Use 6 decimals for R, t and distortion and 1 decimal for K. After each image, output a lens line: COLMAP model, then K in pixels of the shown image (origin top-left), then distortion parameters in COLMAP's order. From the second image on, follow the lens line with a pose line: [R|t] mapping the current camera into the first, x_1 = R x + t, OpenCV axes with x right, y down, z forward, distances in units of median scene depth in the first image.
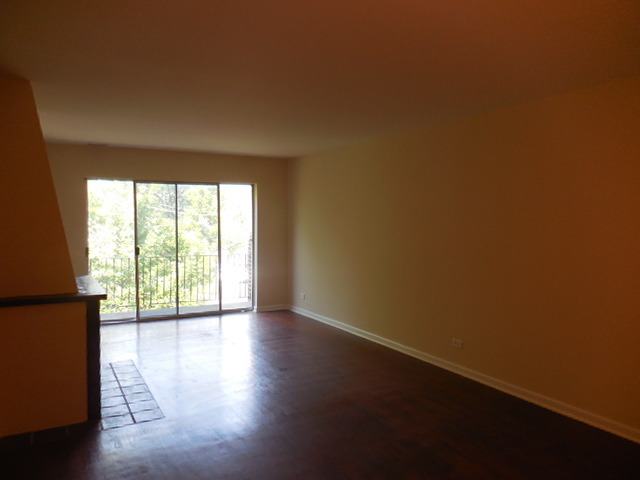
lens RADIAL K [[488.3, 0, 319.7], [0, 488.3, 240.4], [0, 0, 1]] dist [0.000679, 0.002922]
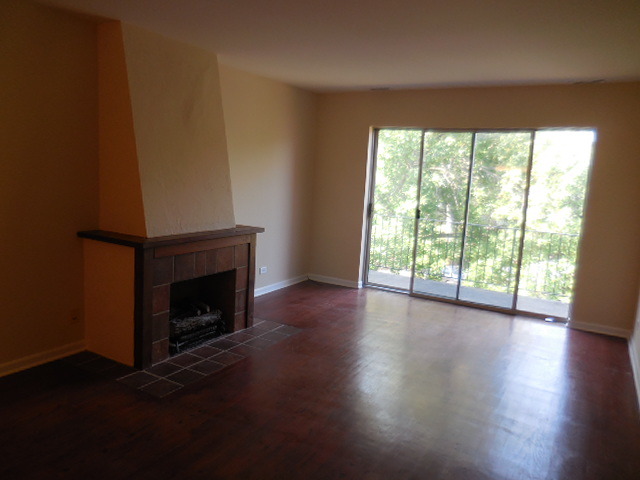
lens RADIAL K [[488.3, 0, 320.3], [0, 488.3, 239.3], [0, 0, 1]] dist [0.000679, 0.002922]
pose [[0.539923, 0.142996, -0.829479, 0.225407], [-0.089157, 0.989636, 0.112572, -0.014154], [0.836979, 0.013173, 0.547076, 0.370367]]
